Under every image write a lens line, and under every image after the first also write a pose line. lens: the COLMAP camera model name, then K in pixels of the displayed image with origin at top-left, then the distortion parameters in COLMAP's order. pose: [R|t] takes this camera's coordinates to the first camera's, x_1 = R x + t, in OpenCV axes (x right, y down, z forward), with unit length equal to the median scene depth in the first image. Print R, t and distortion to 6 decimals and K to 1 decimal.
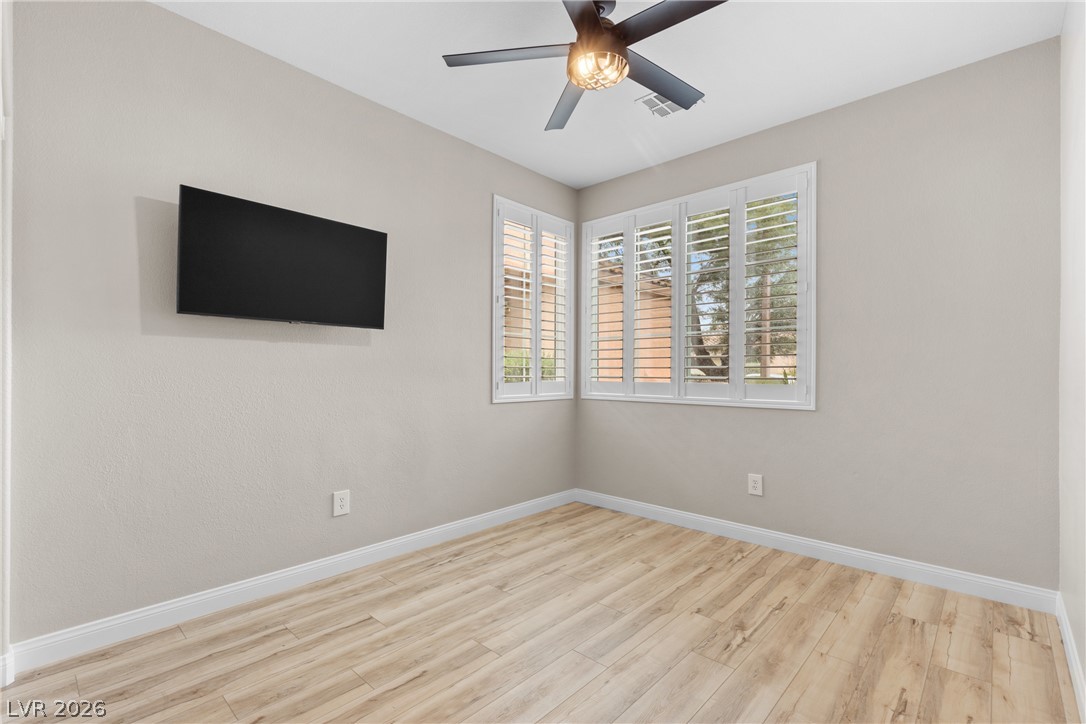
lens RADIAL K [[491.4, 0, 543.4], [0, 491.4, 368.7], [0, 0, 1]] dist [0.004427, -0.001578]
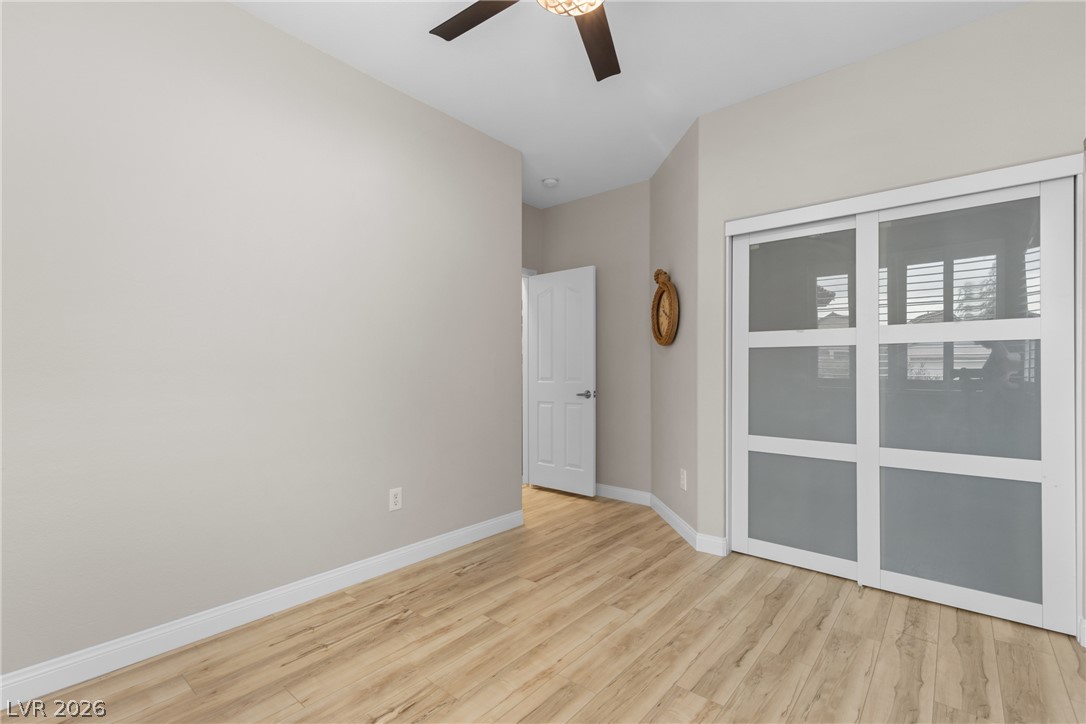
lens RADIAL K [[491.4, 0, 537.3], [0, 491.4, 363.0], [0, 0, 1]] dist [0.004427, -0.001578]
pose [[-0.999449, -0.005968, -0.032655, 0.208154], [-0.005065, 0.999605, -0.027660, 0.019996], [0.032807, -0.027480, -0.999084, 2.000632]]
